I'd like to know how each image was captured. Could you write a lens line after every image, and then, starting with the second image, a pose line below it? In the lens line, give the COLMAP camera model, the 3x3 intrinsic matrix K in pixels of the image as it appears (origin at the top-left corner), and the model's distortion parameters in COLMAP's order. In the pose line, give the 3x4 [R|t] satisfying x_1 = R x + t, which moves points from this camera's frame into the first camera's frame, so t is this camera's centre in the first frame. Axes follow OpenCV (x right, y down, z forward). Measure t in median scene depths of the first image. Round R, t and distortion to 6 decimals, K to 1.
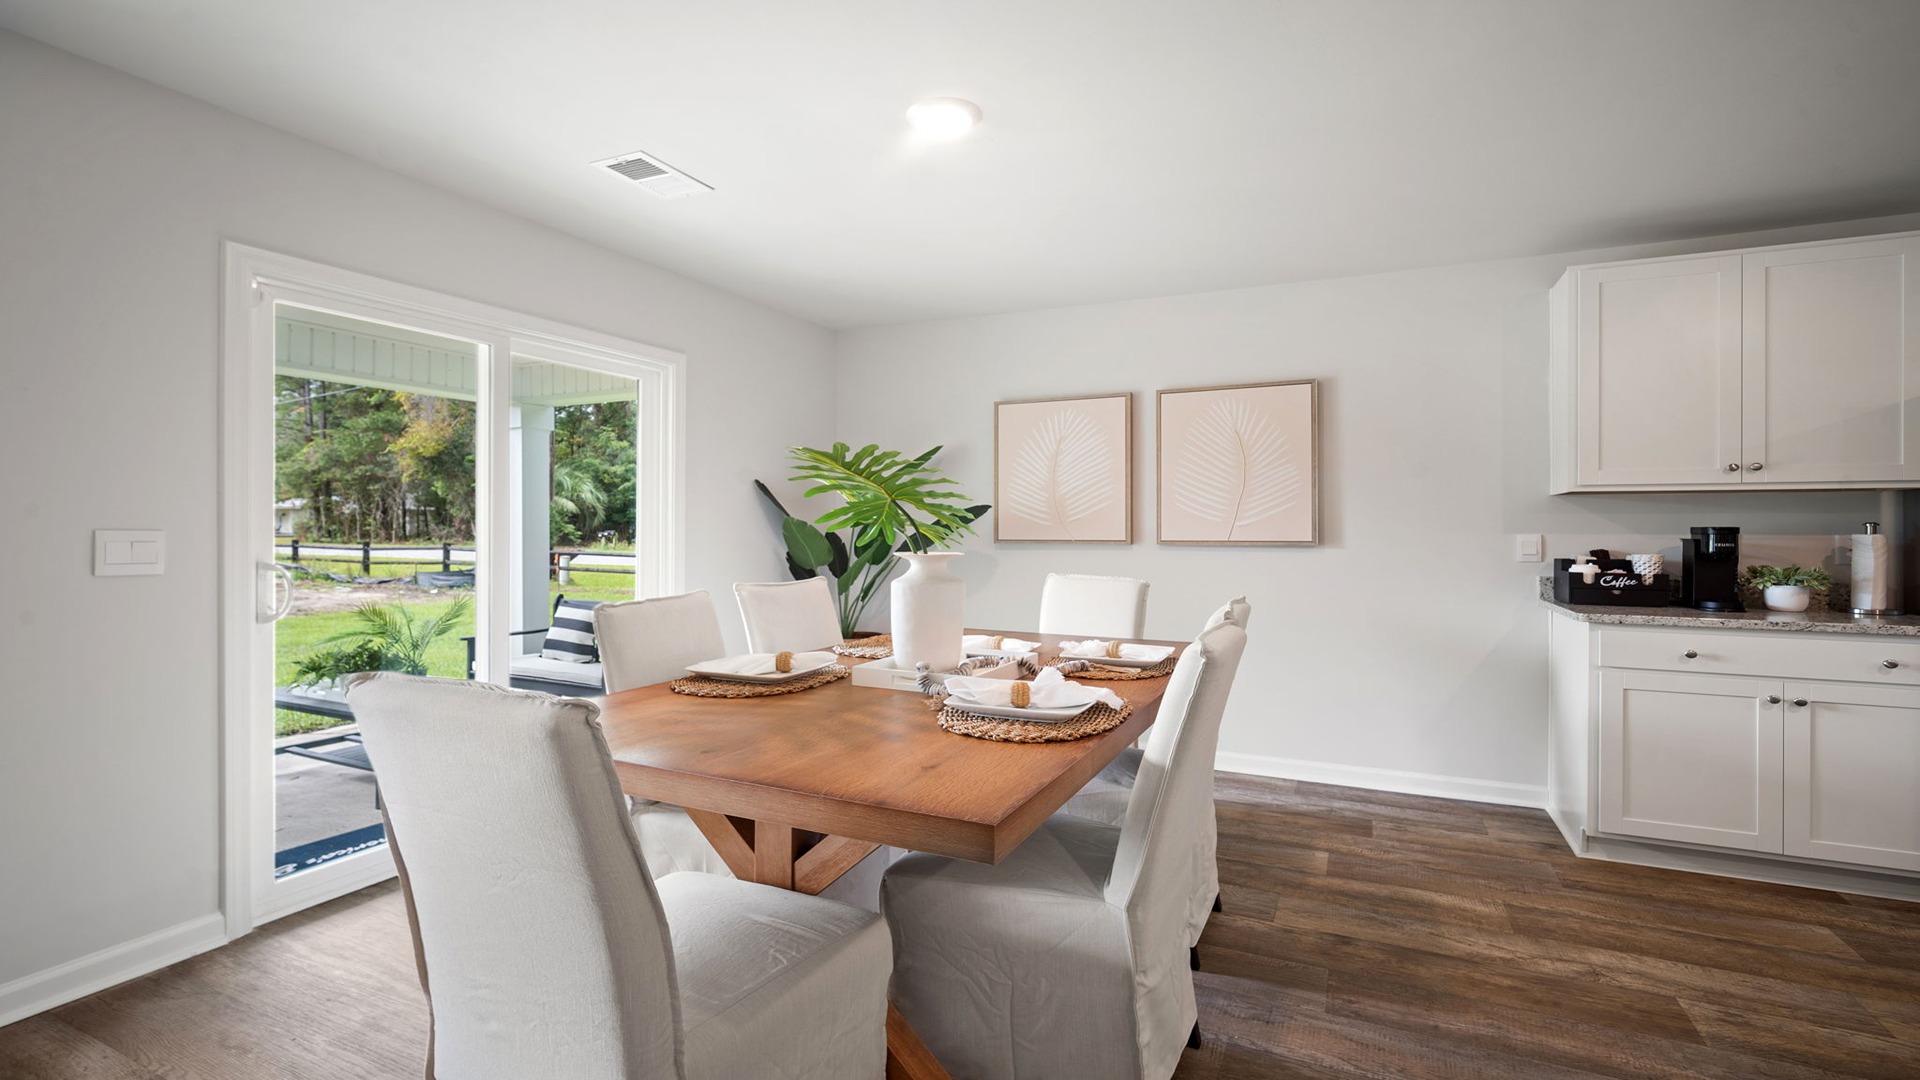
lens RADIAL K [[867.2, 0, 960.0], [0, 867.2, 540.0], [0, 0, 1]] dist [0.000415, 0.000401]
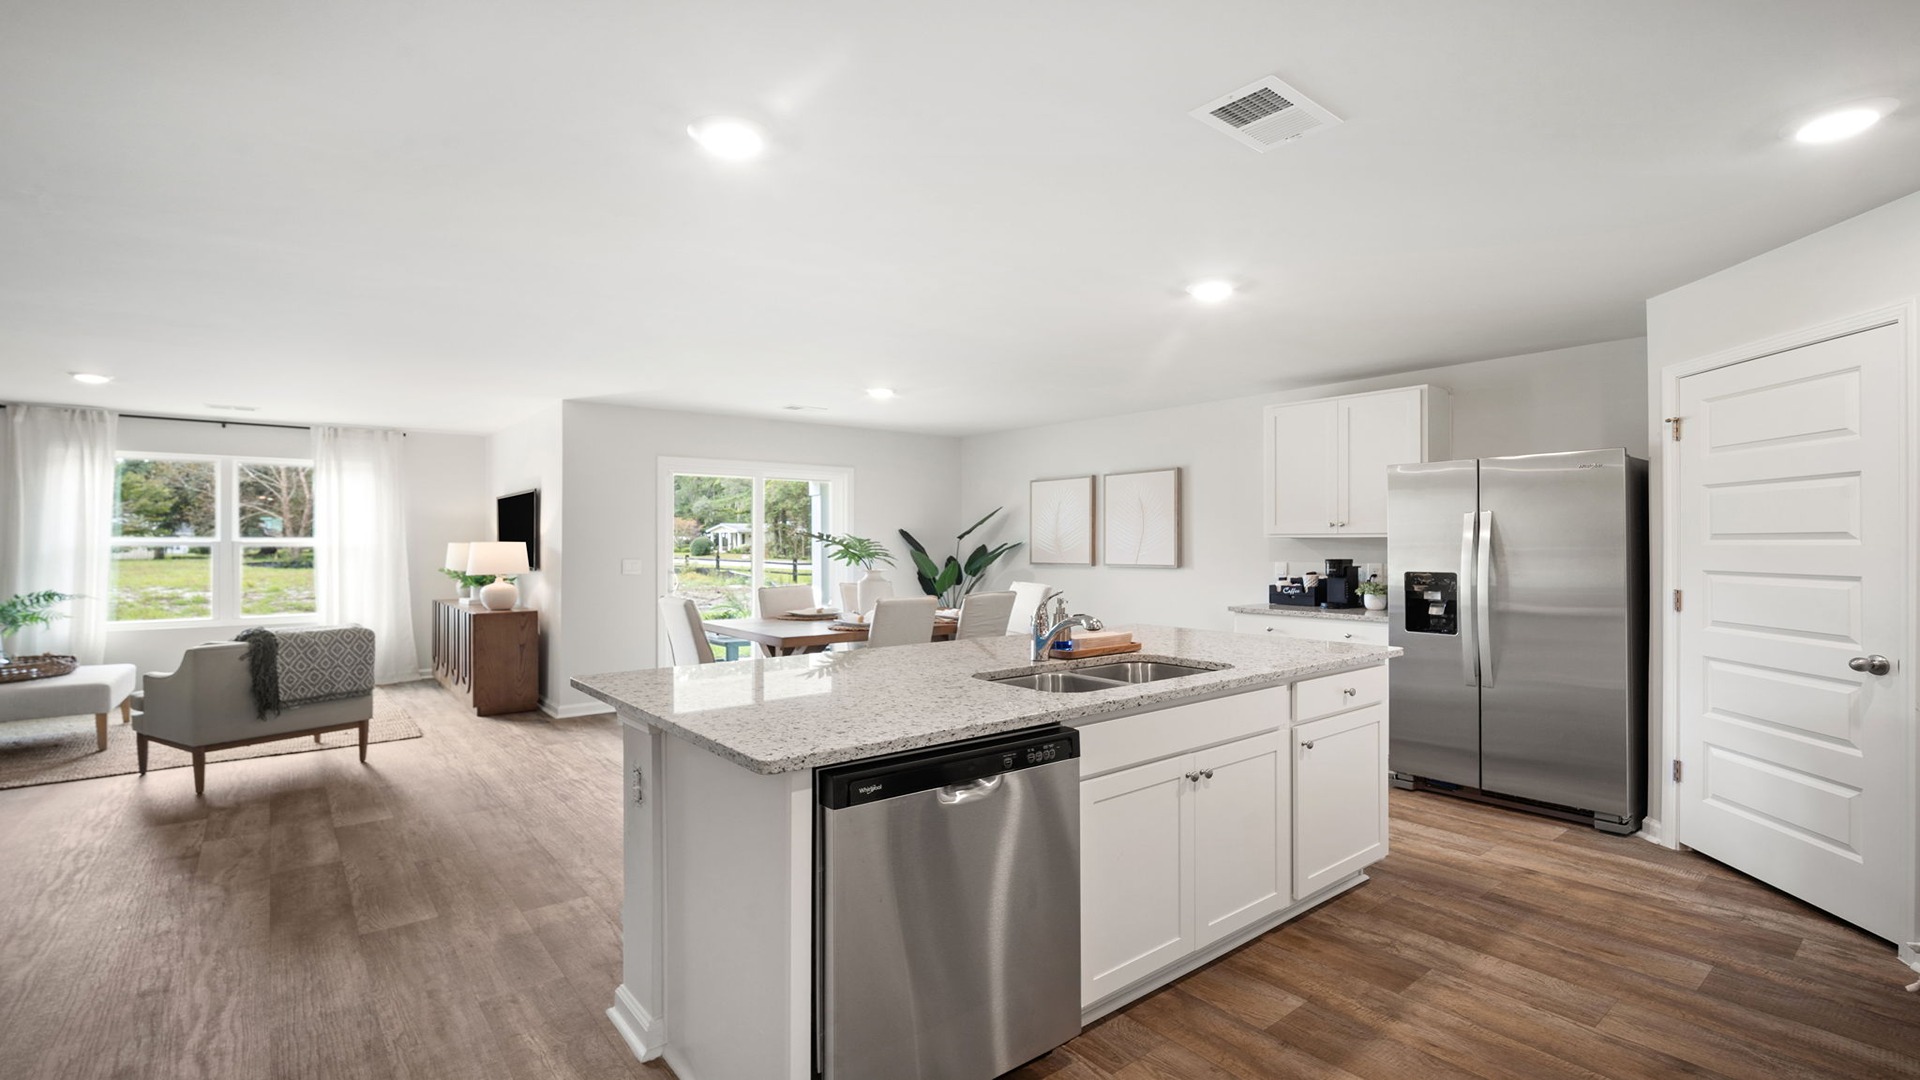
lens RADIAL K [[867.2, 0, 960.0], [0, 867.2, 540.0], [0, 0, 1]] dist [0.000415, 0.000401]
pose [[0.905813, -0.004424, -0.423655, 0.672825], [-0.004009, 0.999811, -0.019012, -0.012091], [0.423659, 0.018920, 0.905624, -0.617931]]
